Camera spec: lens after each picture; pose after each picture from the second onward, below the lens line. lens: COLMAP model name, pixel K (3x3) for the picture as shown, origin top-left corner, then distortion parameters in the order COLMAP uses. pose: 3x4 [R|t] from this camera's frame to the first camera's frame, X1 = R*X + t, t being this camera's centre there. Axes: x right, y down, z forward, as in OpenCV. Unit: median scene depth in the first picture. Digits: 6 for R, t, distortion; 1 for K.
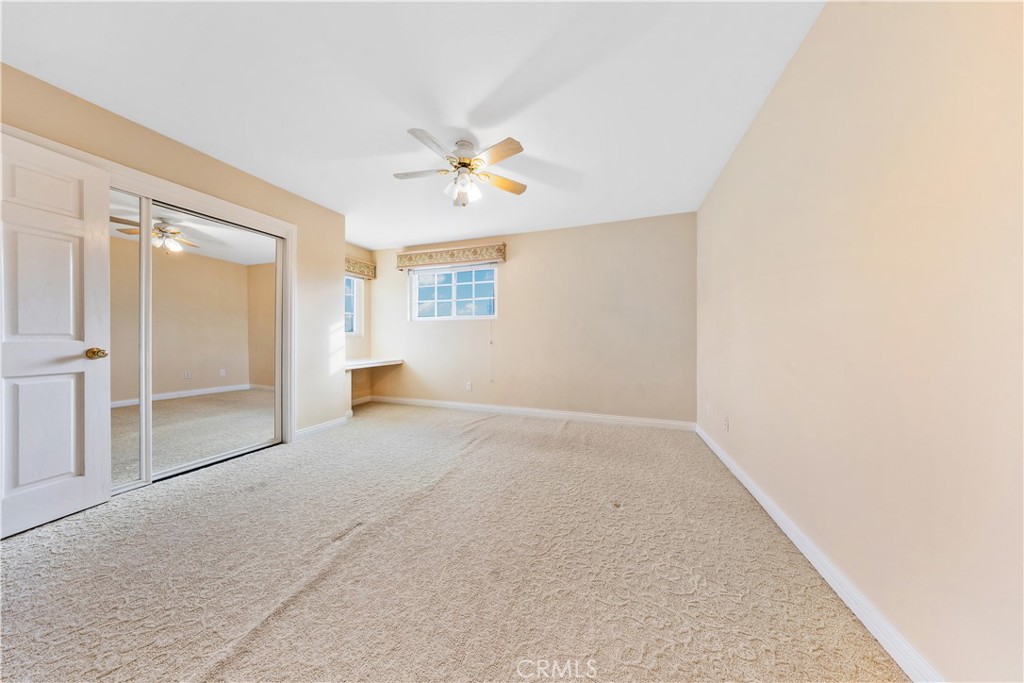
lens RADIAL K [[300.0, 0, 515.9], [0, 300.0, 338.9], [0, 0, 1]] dist [-0.001734, 0.000229]
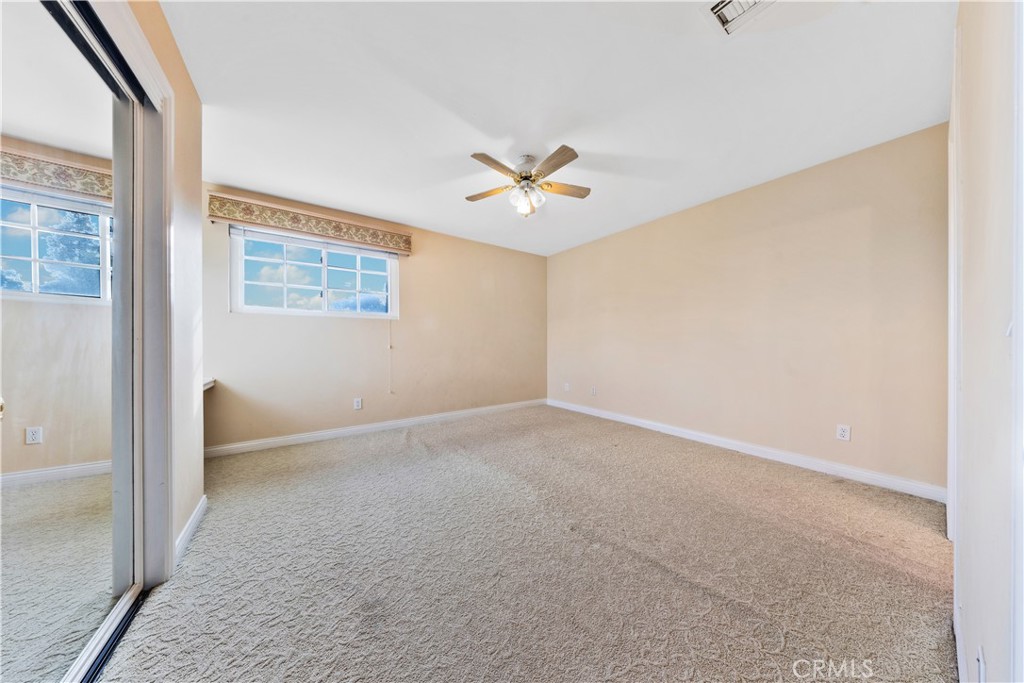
lens RADIAL K [[300.0, 0, 519.7], [0, 300.0, 339.5], [0, 0, 1]] dist [-0.001734, 0.000229]
pose [[0.563243, 0.000735, 0.826291, -0.574898], [-0.003543, 0.999993, 0.001525, -0.010950], [-0.826284, -0.003786, 0.563242, 0.221582]]
